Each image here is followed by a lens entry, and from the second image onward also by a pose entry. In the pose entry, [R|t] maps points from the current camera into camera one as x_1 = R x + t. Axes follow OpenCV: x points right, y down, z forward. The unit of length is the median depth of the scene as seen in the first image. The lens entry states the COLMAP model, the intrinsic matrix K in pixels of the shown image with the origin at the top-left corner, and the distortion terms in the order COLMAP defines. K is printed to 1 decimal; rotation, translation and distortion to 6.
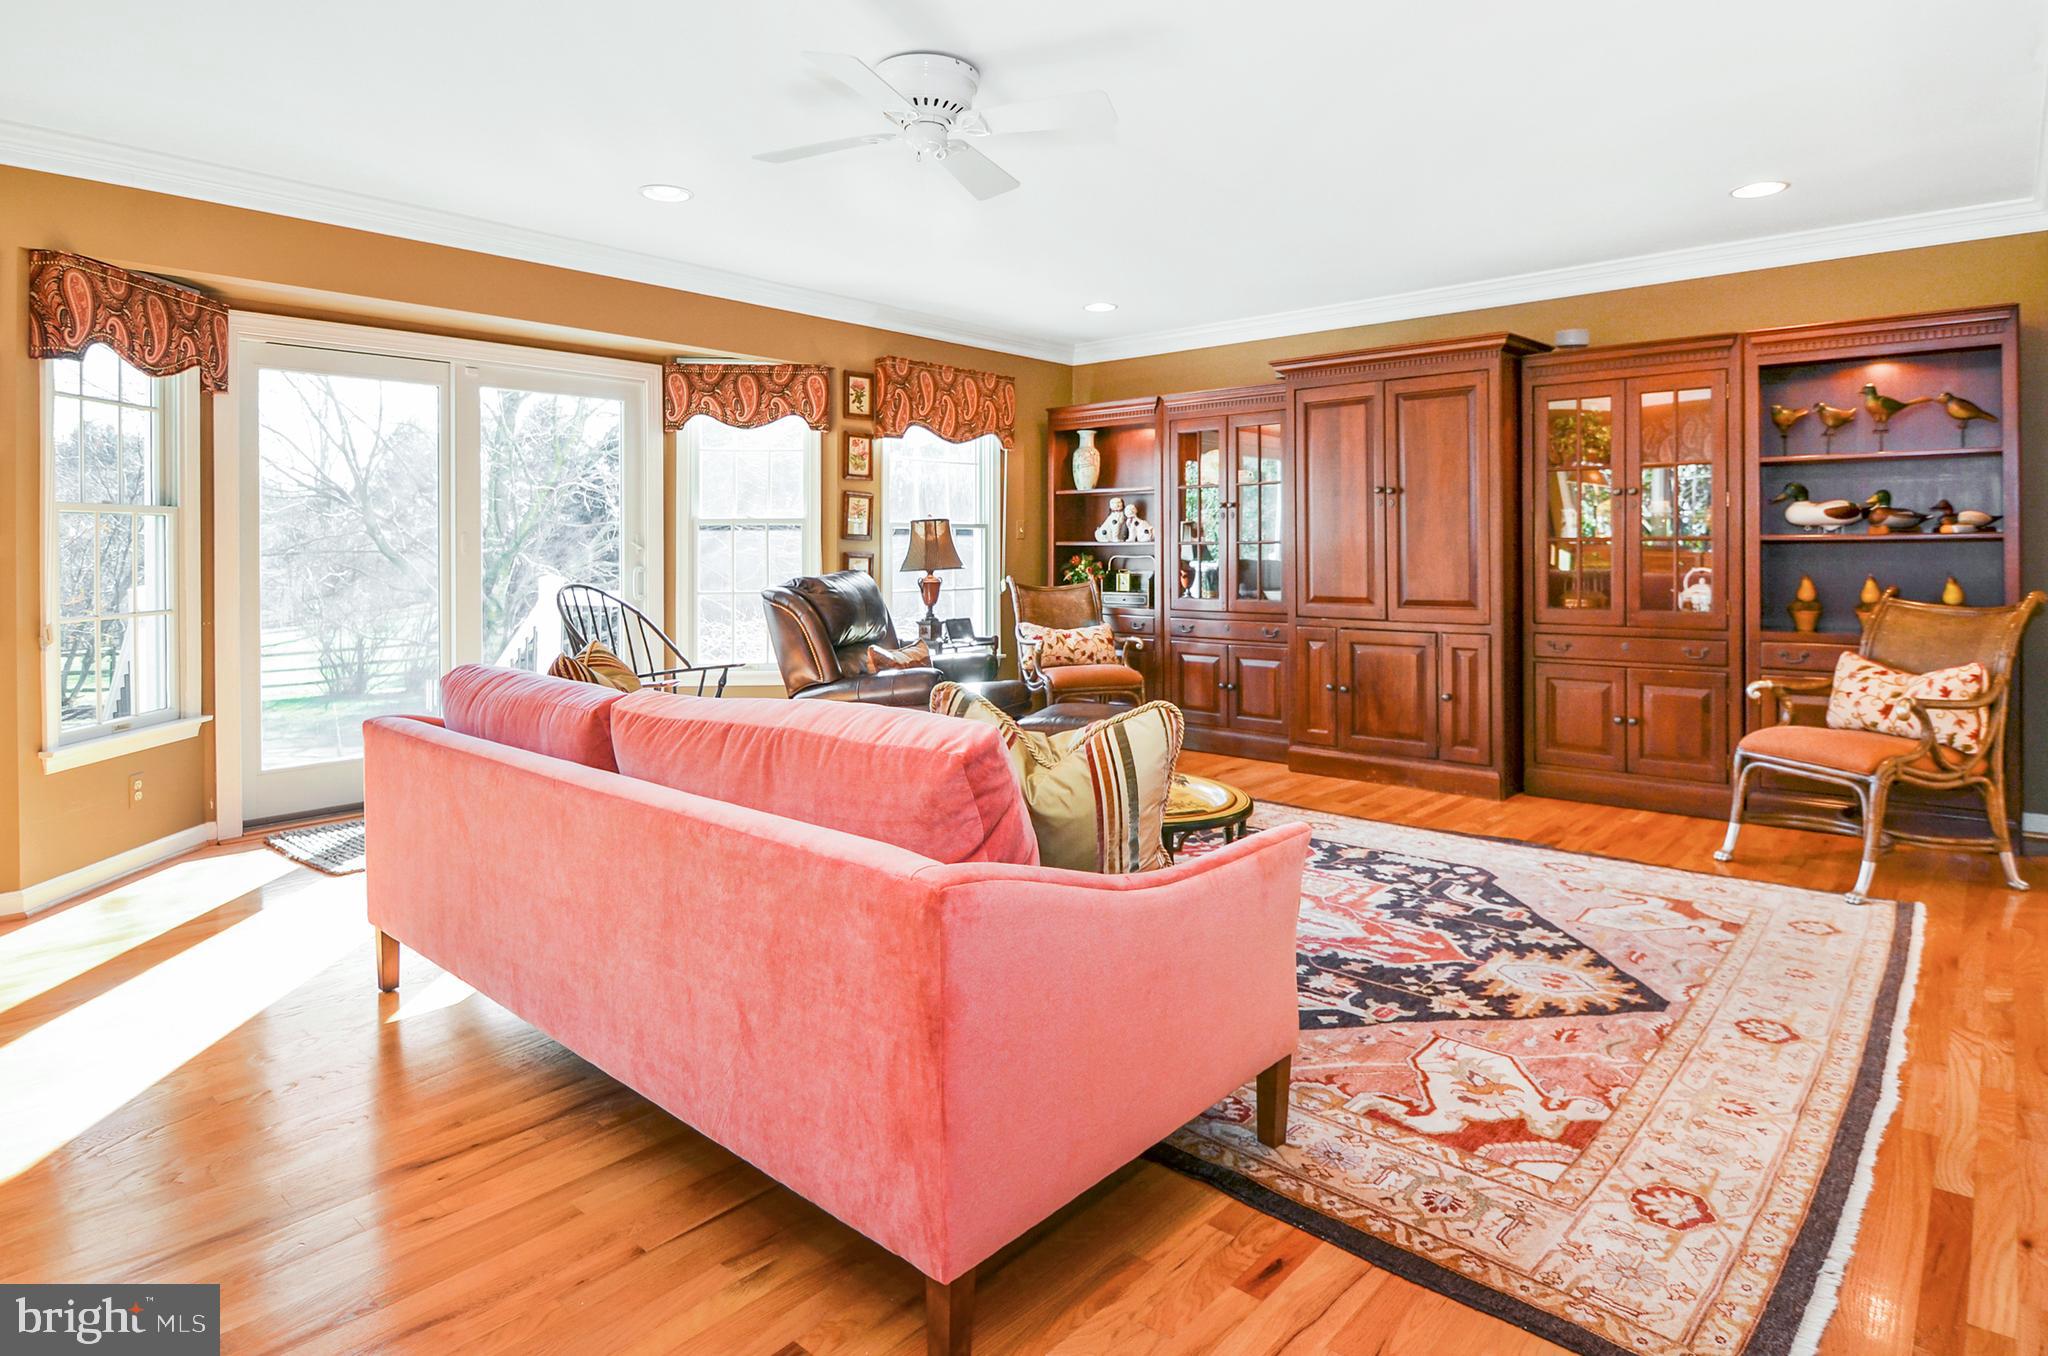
lens RADIAL K [[1091.4, 0, 1061.4], [0, 1091.4, 570.0], [0, 0, 1]] dist [-0.008806, -0.000601]
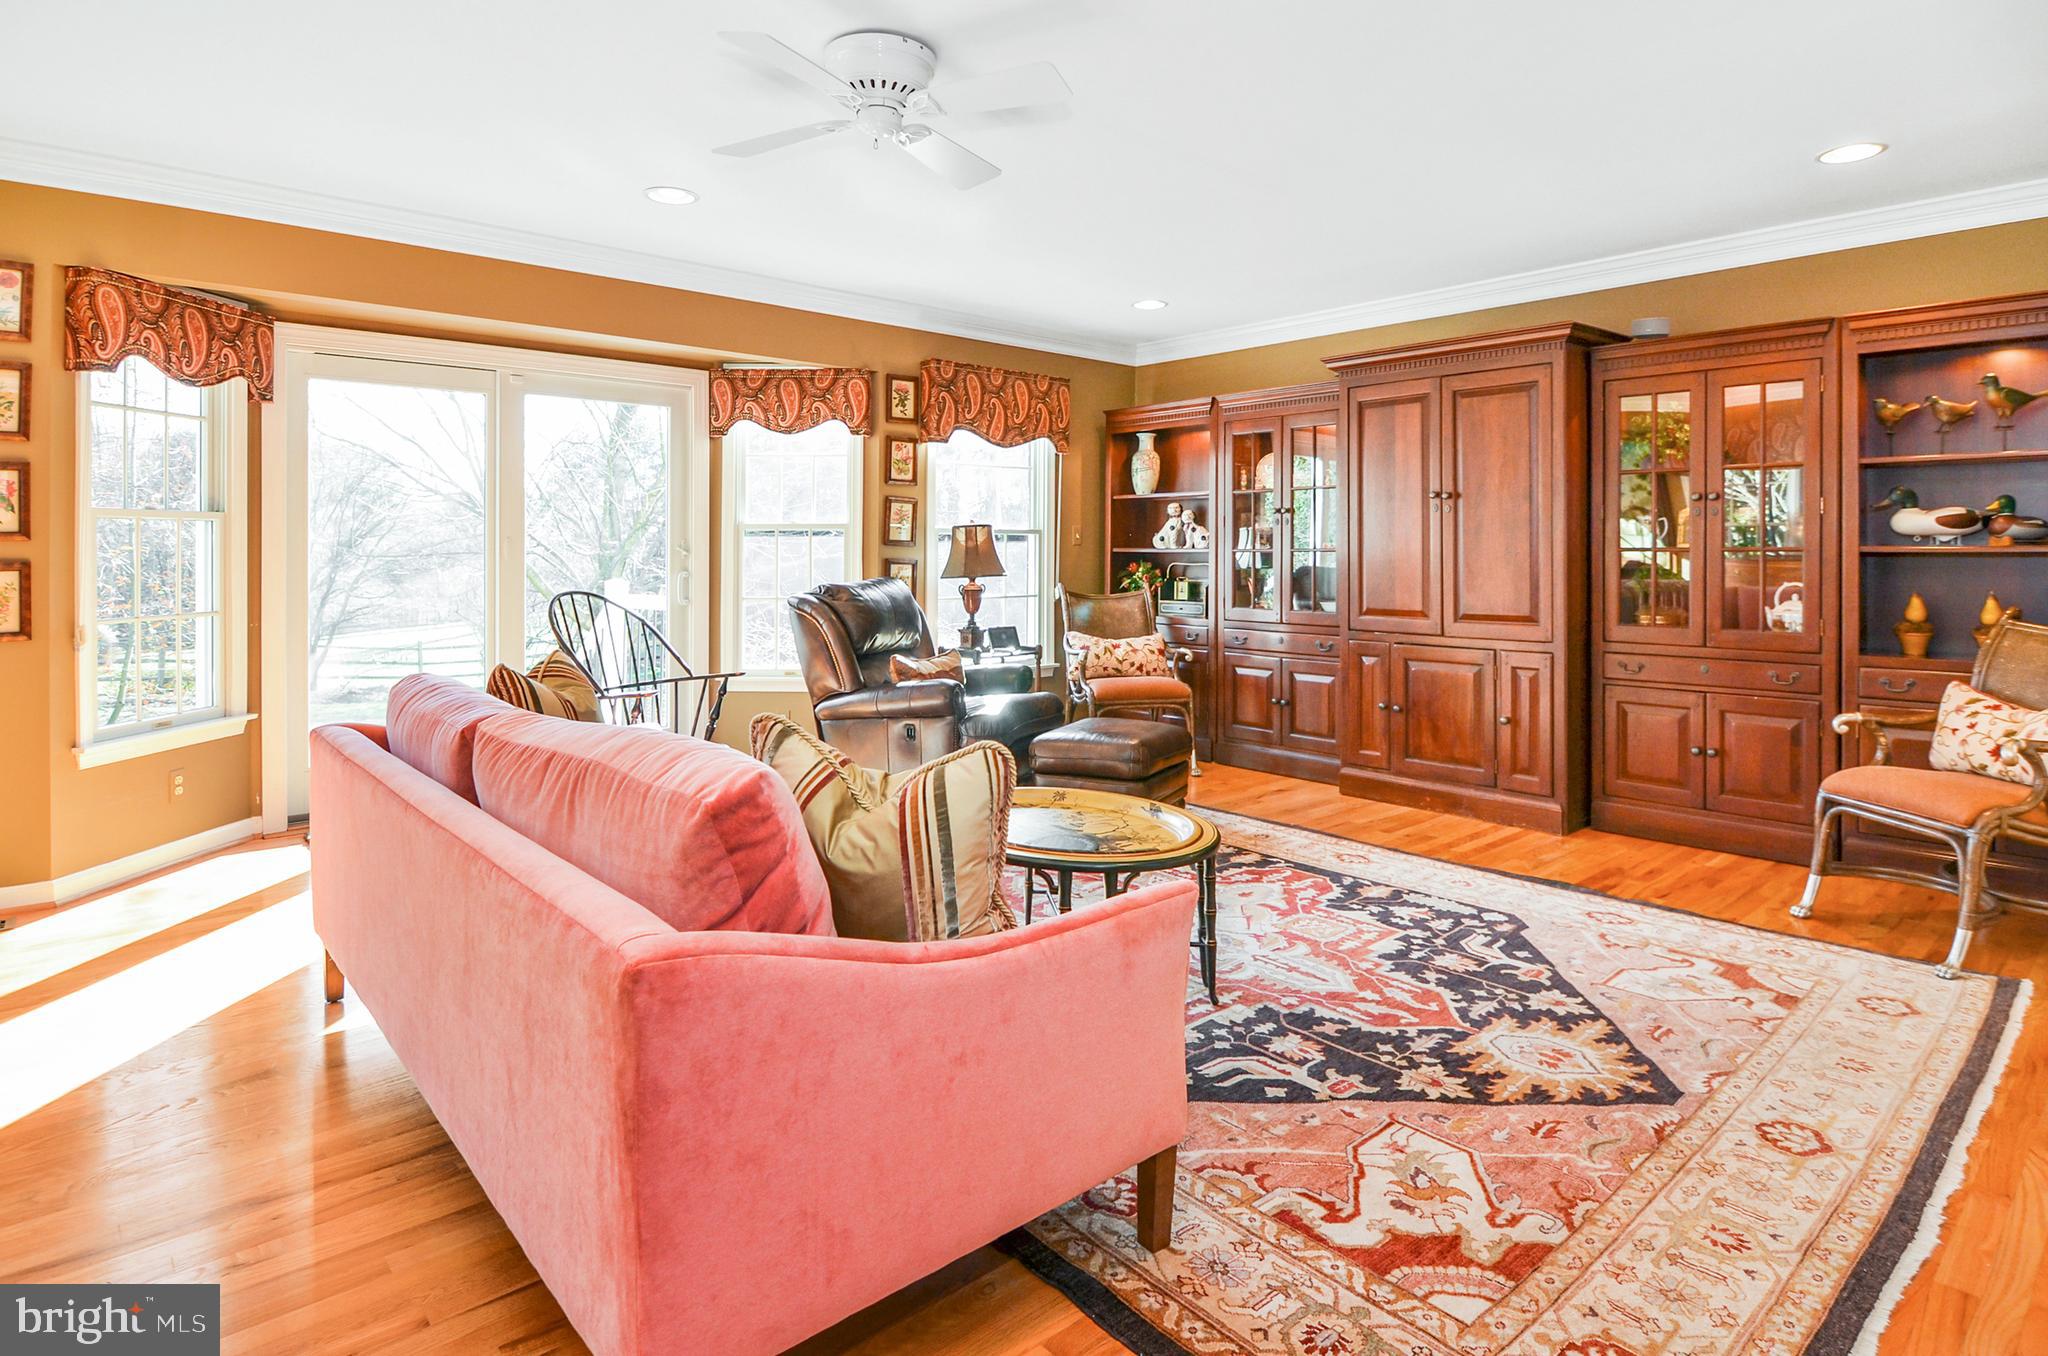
lens RADIAL K [[1080.9, 0, 1081.7], [0, 1080.9, 571.7], [0, 0, 1]] dist [-0.009854, -0.001563]
pose [[0.994159, 0.006956, -0.107700, 0.125175], [-0.007064, 0.999975, -0.000617, -0.007343], [0.107693, 0.001375, 0.994183, 0.074554]]
